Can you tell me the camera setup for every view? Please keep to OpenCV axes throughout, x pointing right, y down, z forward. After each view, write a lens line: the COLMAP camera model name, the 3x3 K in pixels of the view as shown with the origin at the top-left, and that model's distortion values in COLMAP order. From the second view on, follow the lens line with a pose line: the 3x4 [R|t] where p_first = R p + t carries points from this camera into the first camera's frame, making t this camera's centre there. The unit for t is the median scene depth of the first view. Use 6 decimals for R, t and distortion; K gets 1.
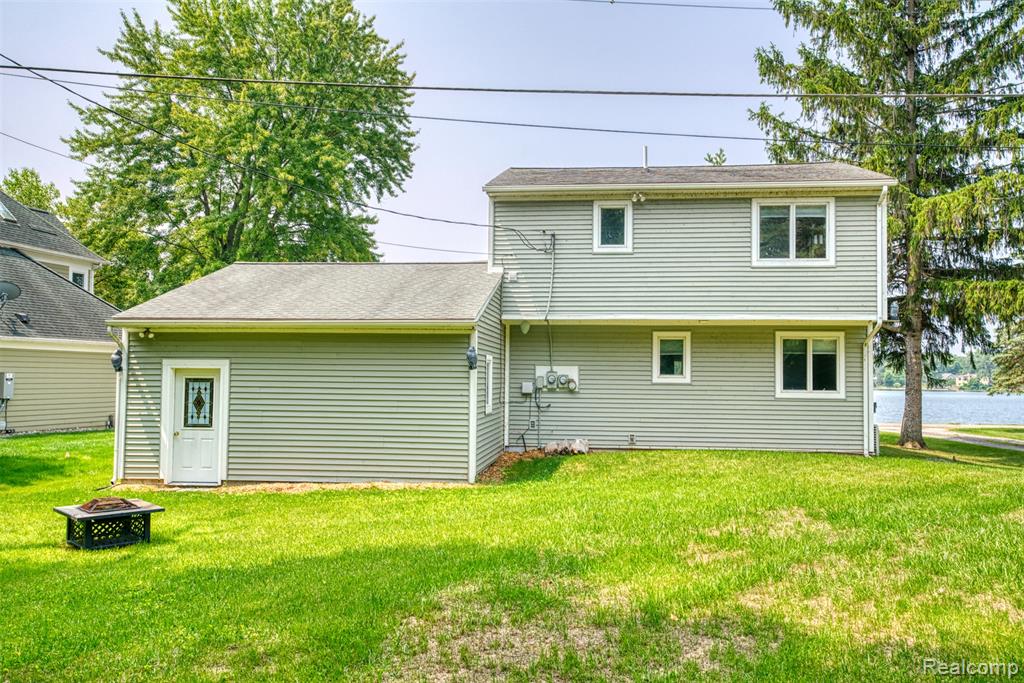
lens RADIAL K [[861.5, 0, 509.4], [0, 861.5, 338.9], [0, 0, 1]] dist [0.039688, 0.008748]
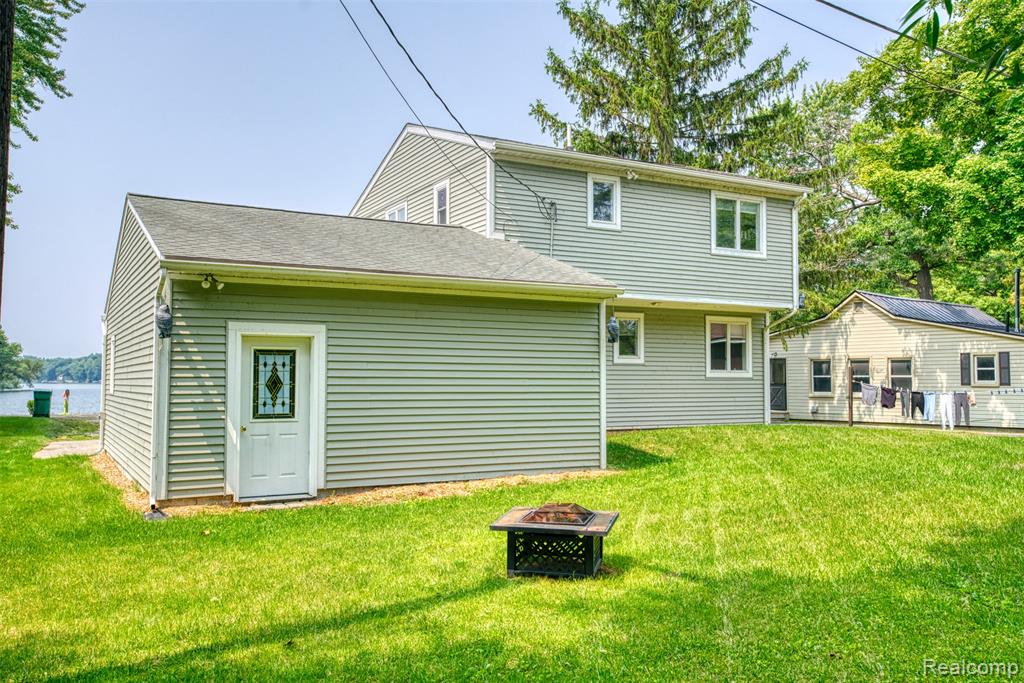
lens RADIAL K [[861.5, 0, 511.6], [0, 861.5, 344.0], [0, 0, 1]] dist [0.039688, 0.008748]
pose [[0.818293, 0.015899, 0.574582, -0.543165], [-0.020405, 0.999791, 0.001395, 0.031870], [-0.574440, -0.012865, 0.818446, 0.273601]]
